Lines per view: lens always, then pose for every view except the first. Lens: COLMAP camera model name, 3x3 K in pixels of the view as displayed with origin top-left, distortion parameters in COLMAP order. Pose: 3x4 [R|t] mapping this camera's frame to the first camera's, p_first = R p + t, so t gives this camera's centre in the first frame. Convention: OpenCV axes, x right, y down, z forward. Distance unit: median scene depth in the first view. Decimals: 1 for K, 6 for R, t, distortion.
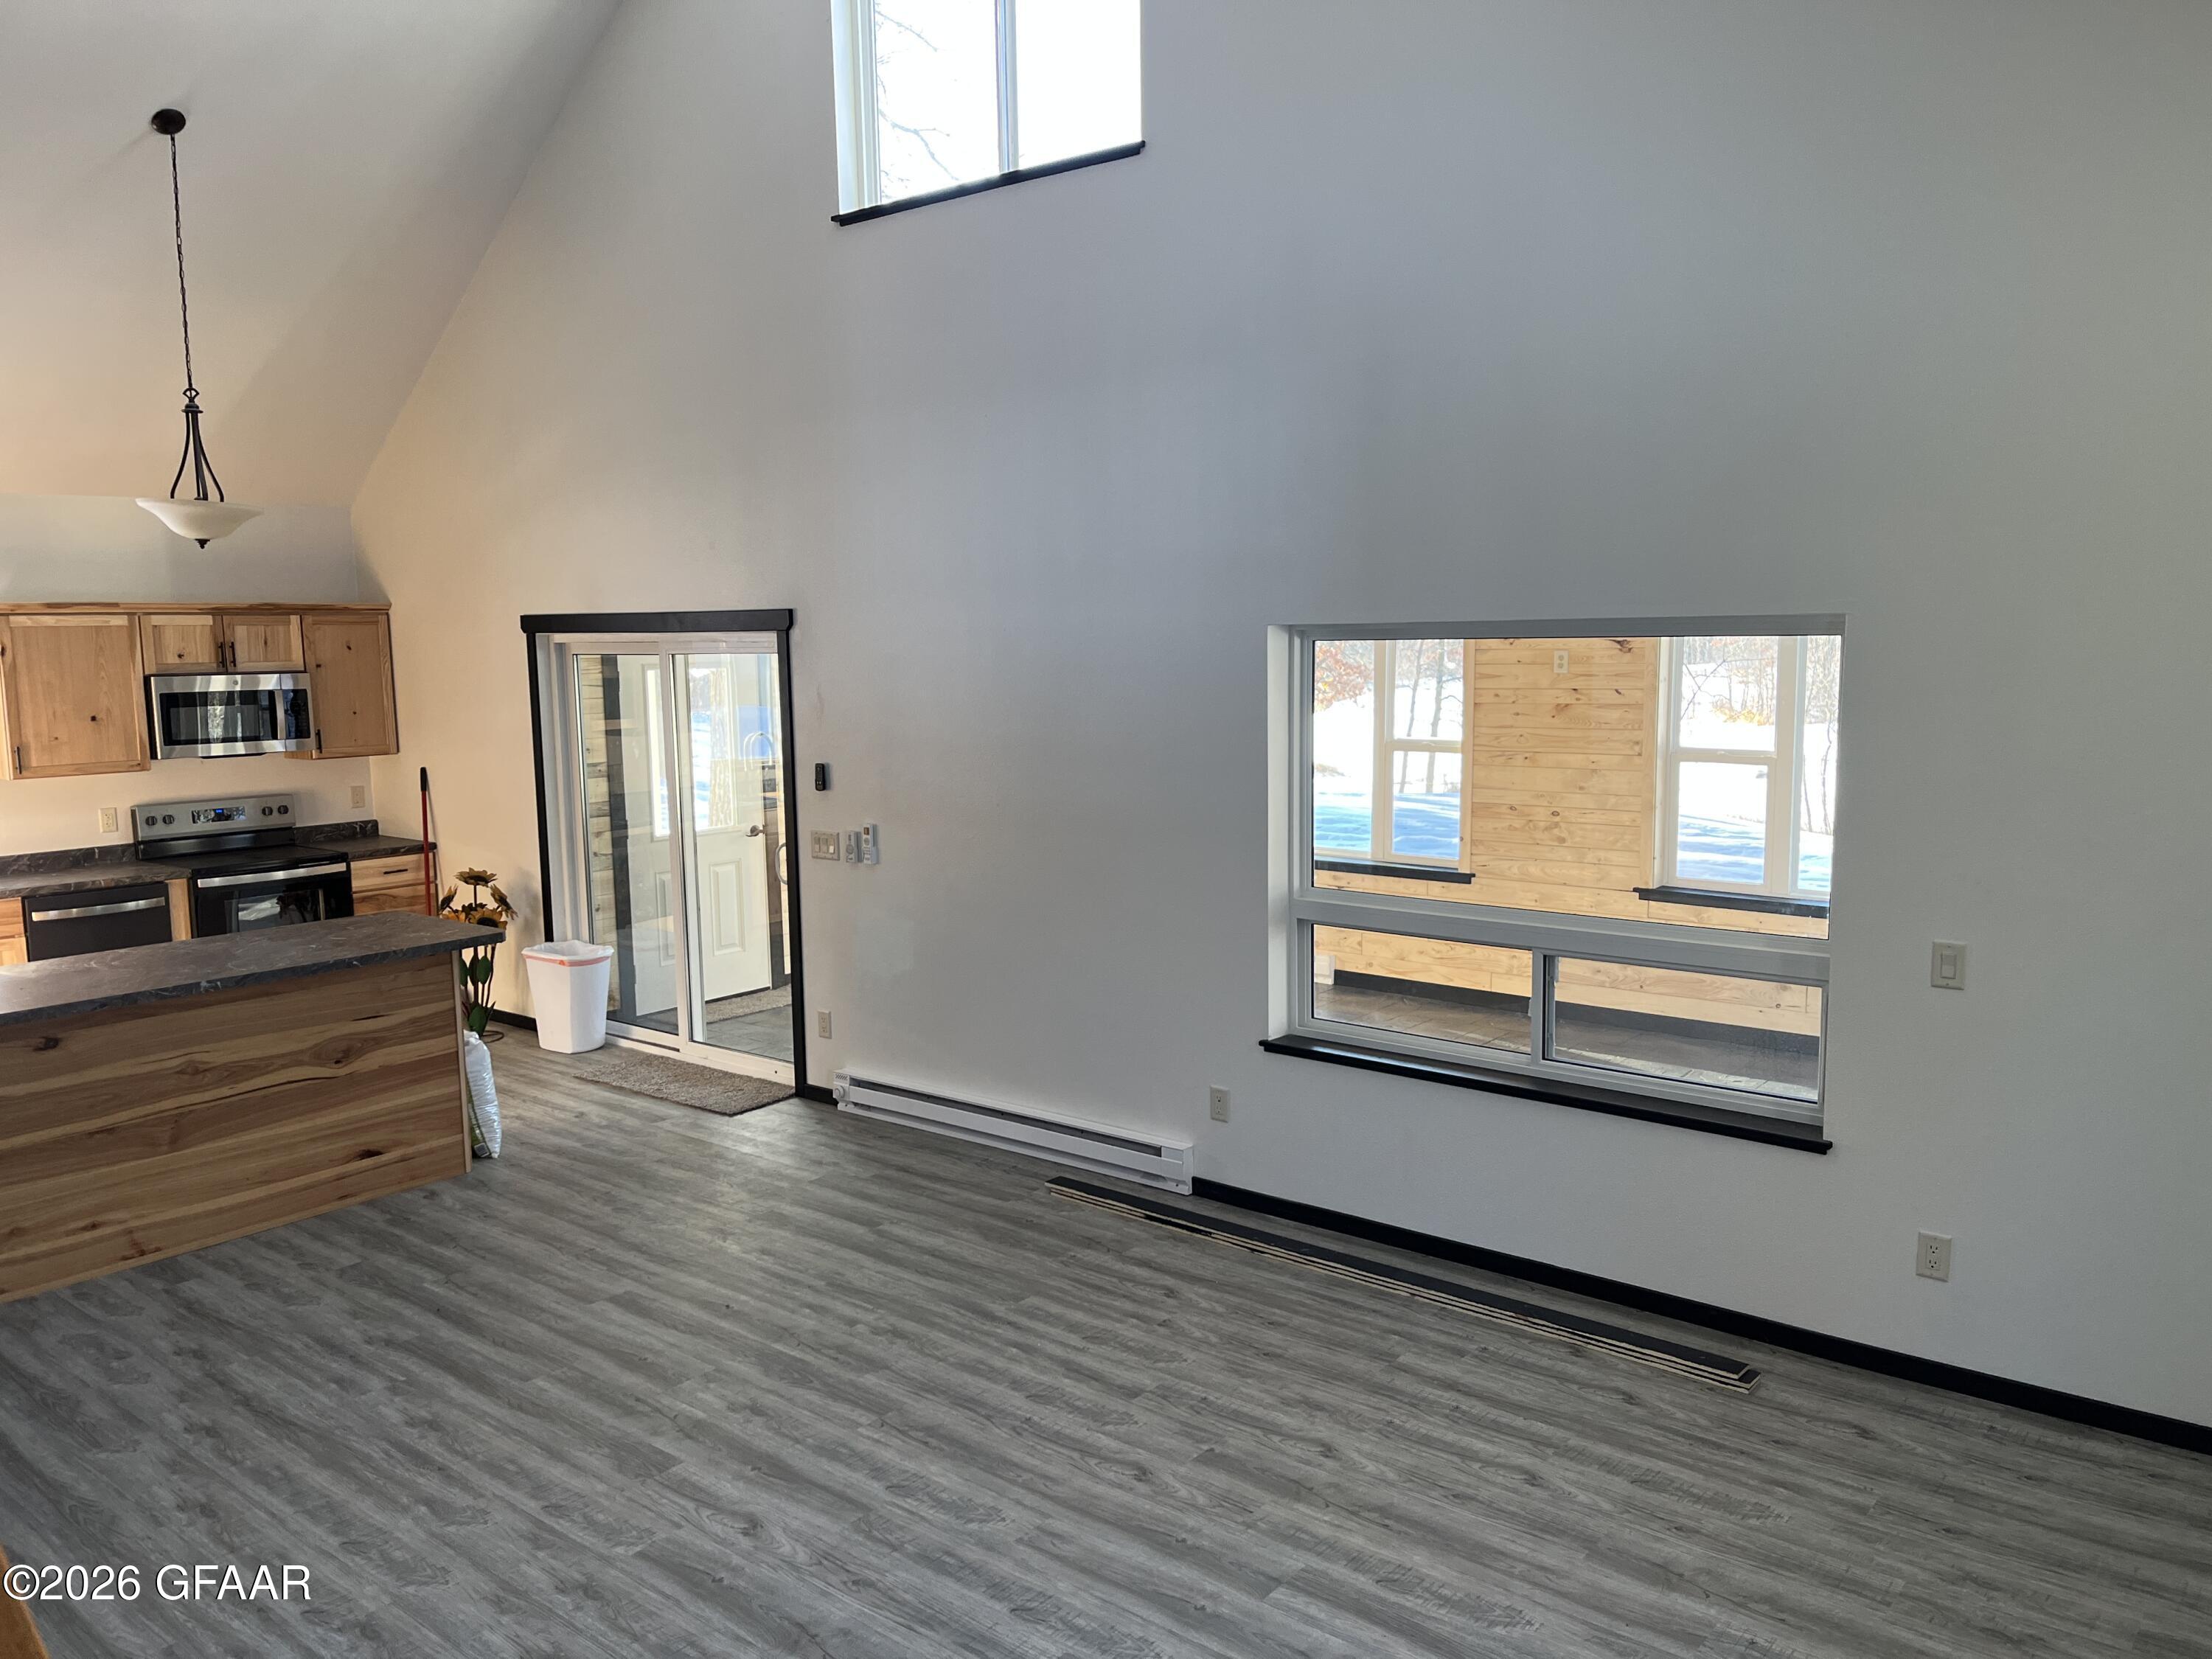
lens RADIAL K [[1673.2, 0, 1115.9], [0, 1673.2, 828.6], [0, 0, 1]] dist [0.072292, -0.108813]
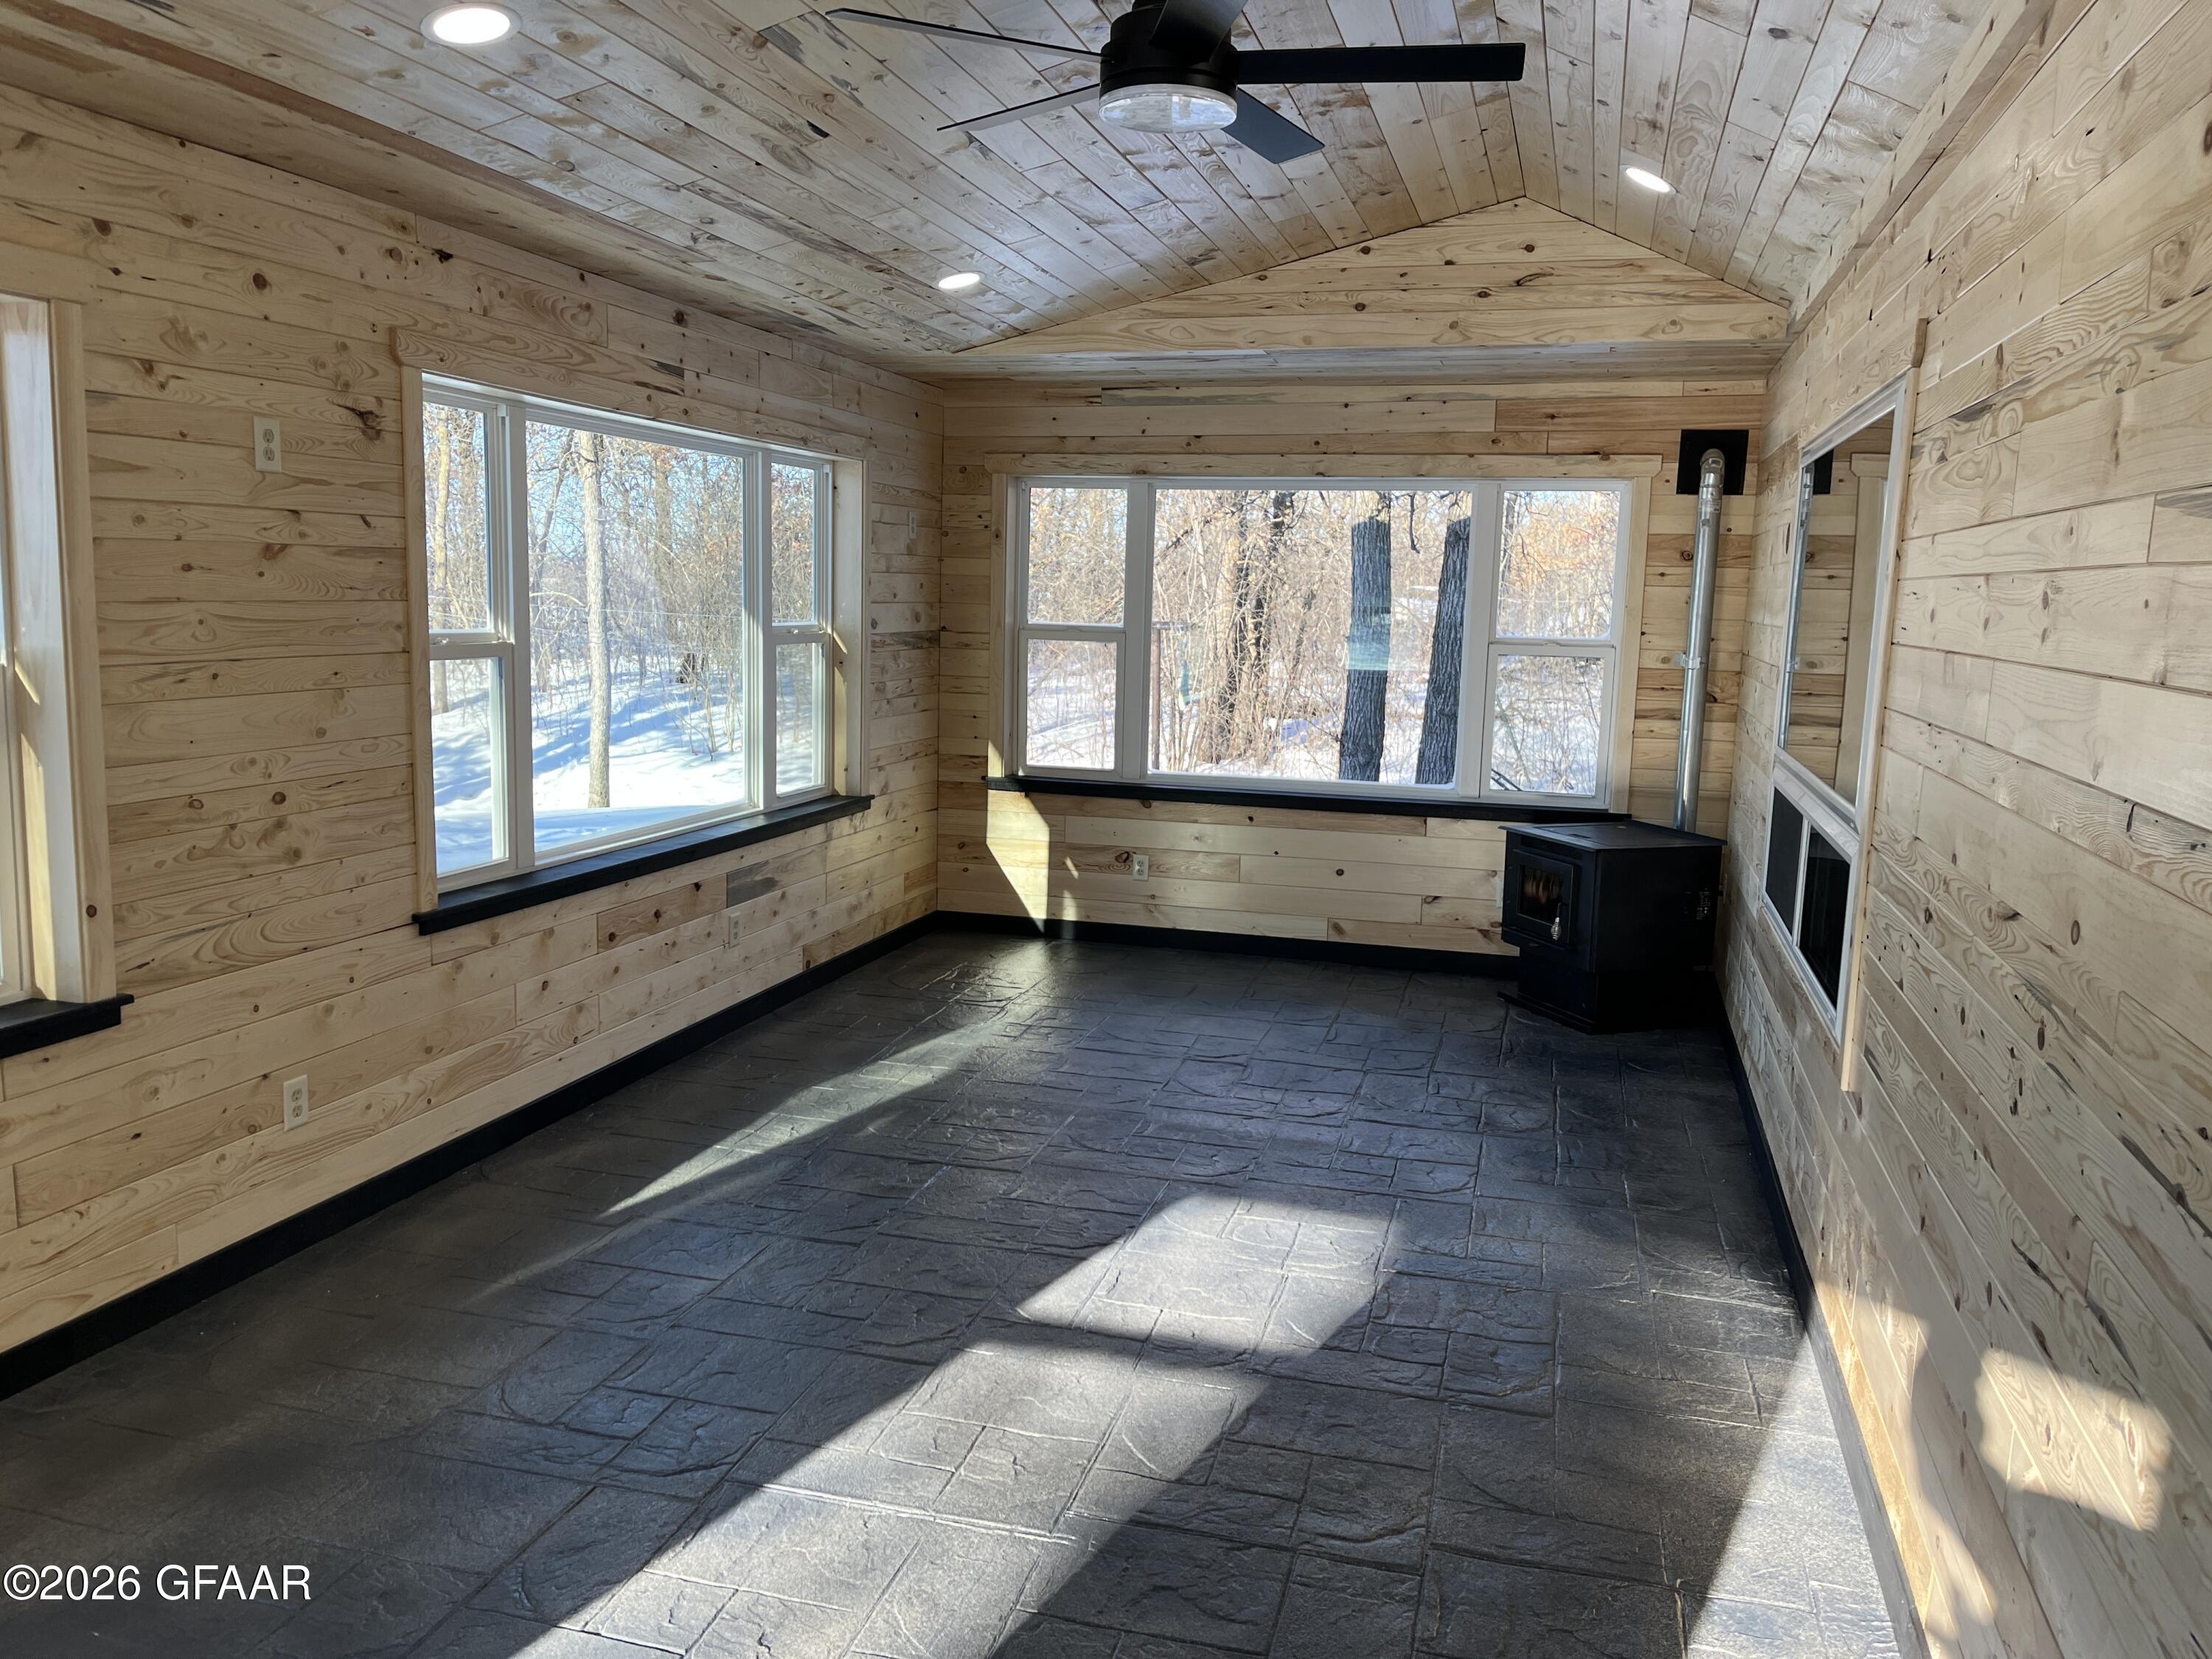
lens RADIAL K [[1664.1, 0, 1103.6], [0, 1664.1, 825.7], [0, 0, 1]] dist [0.054598, -0.060884]
pose [[-0.401218, -0.124073, 0.907540, -0.221774], [0.091807, 0.980348, 0.174614, -0.058421], [-0.911370, 0.153376, -0.381943, 0.972150]]
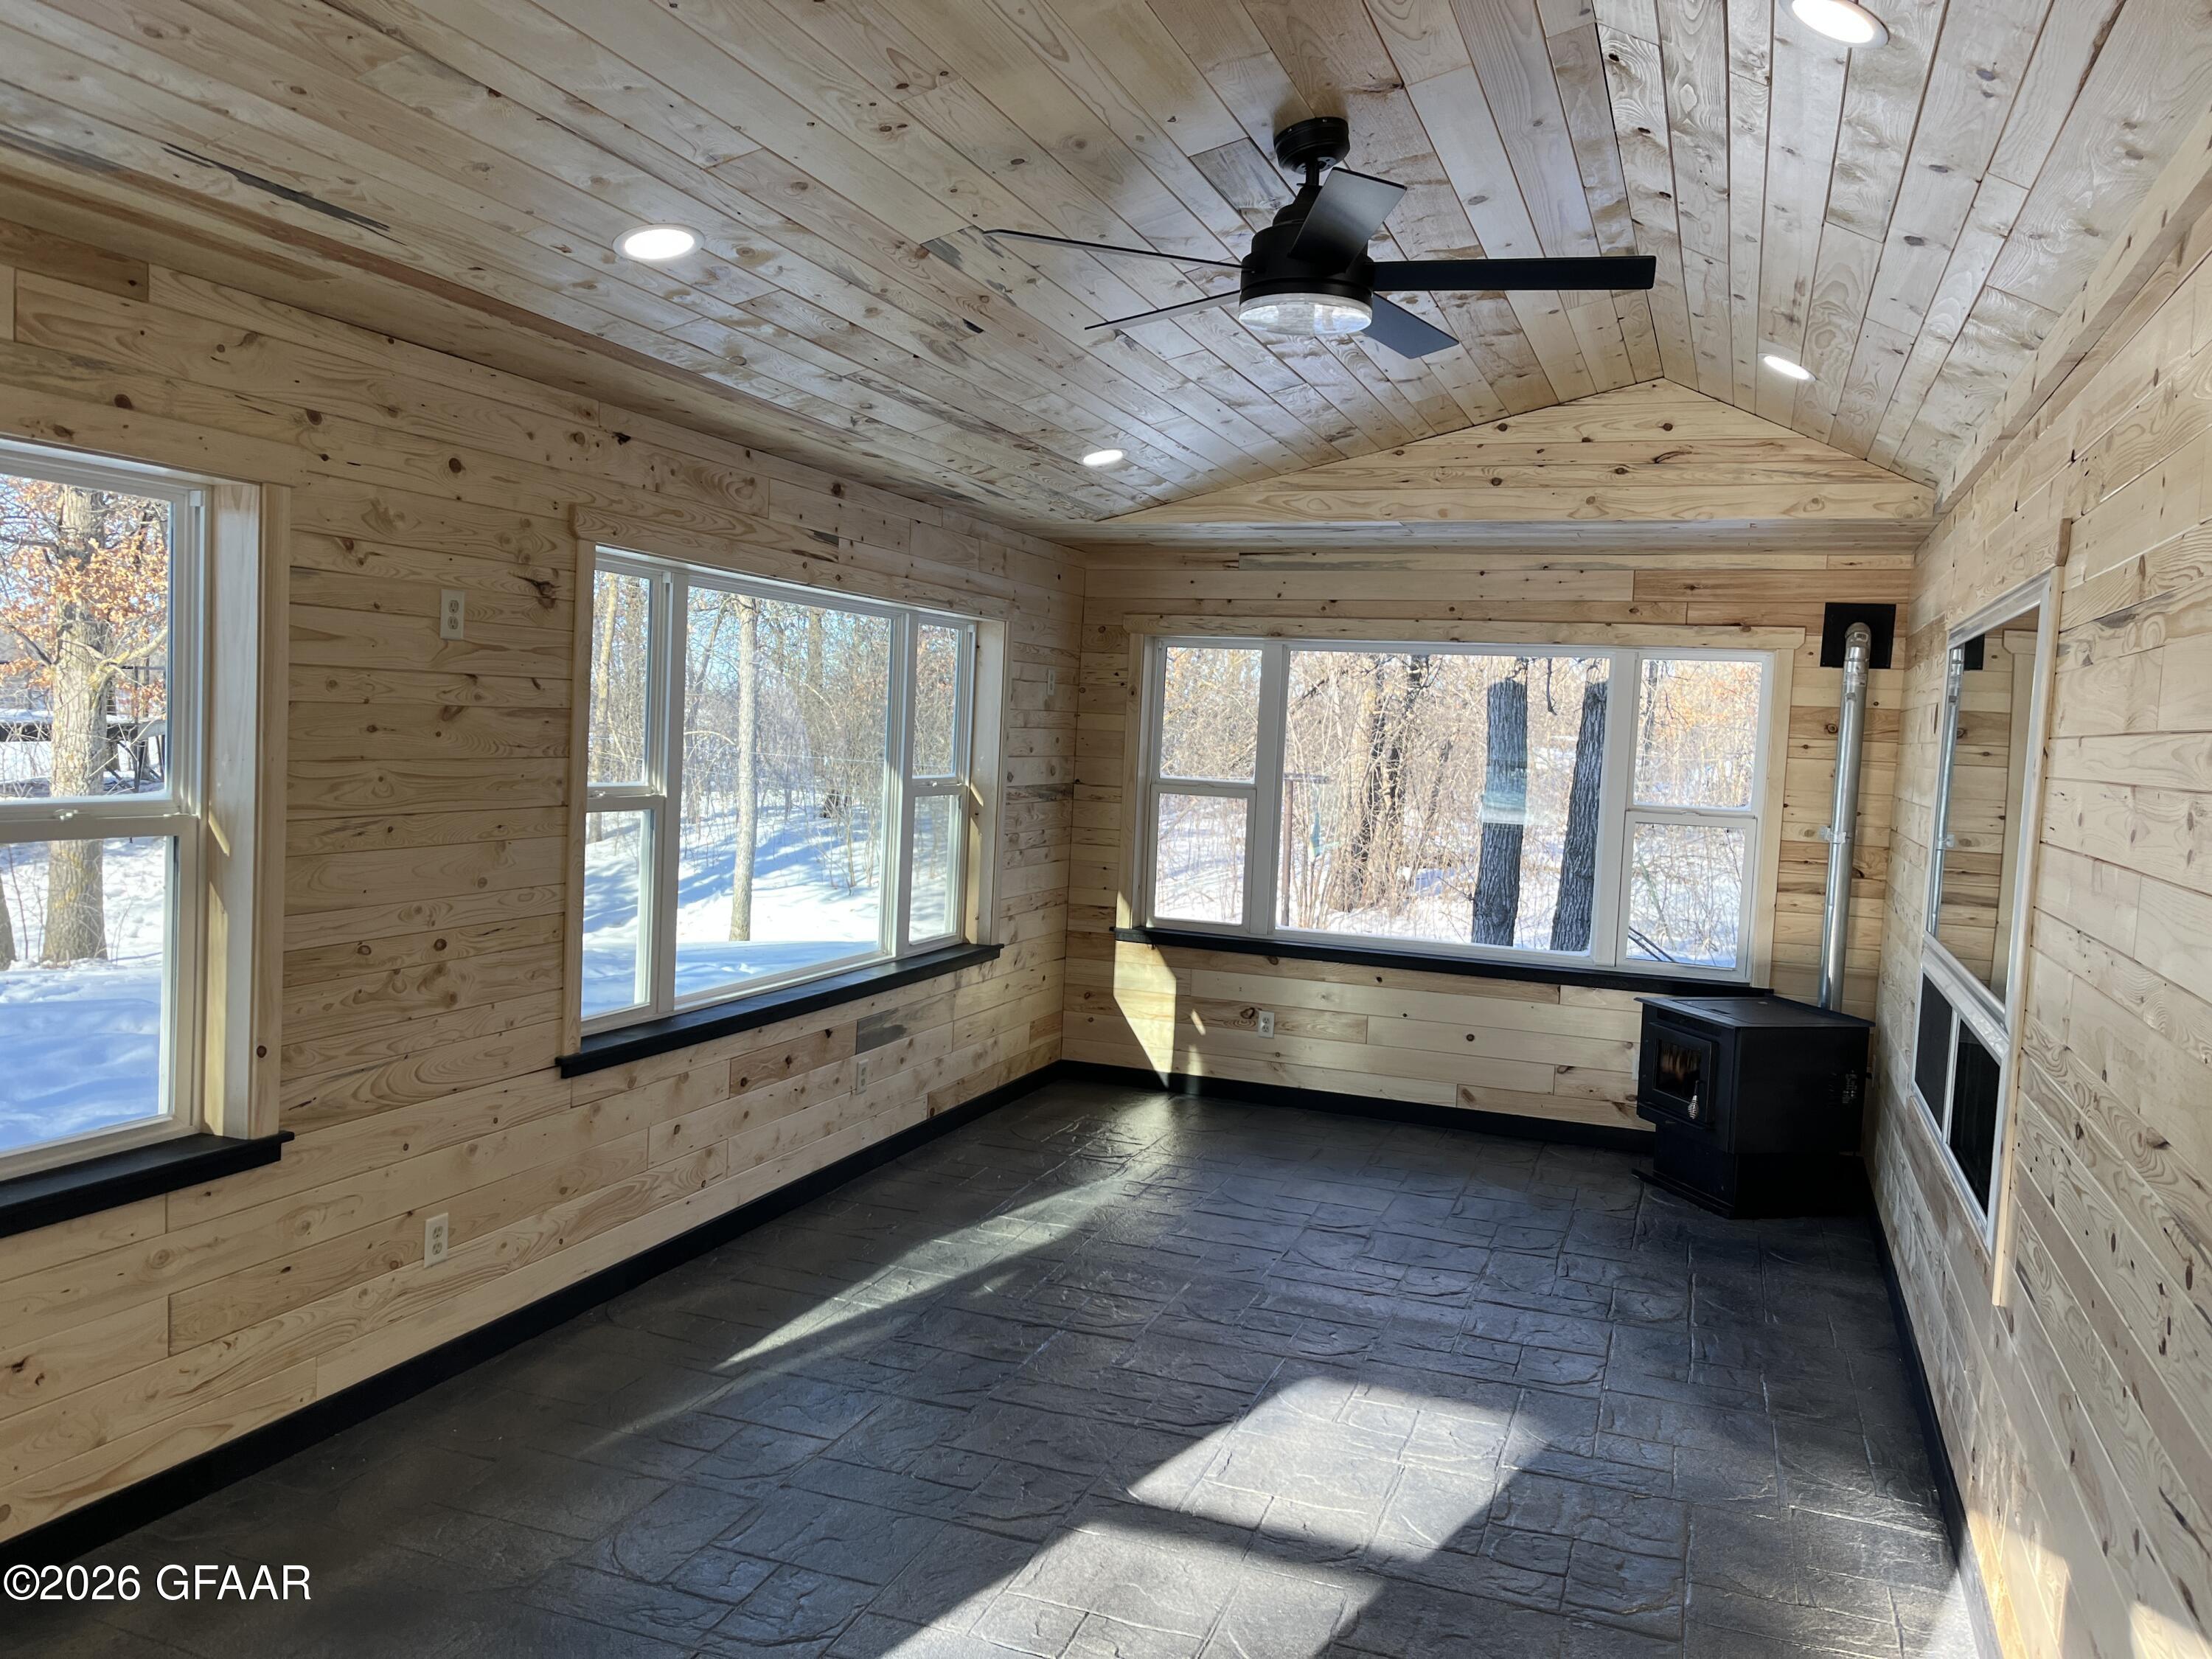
lens RADIAL K [[1664.1, 0, 1103.6], [0, 1664.1, 825.7], [0, 0, 1]] dist [0.054598, -0.060884]
pose [[-0.324625, -0.059799, 0.943950, -0.227356], [0.073136, 0.993424, 0.088085, -0.068227], [-0.943011, 0.097631, -0.318117, 0.971229]]
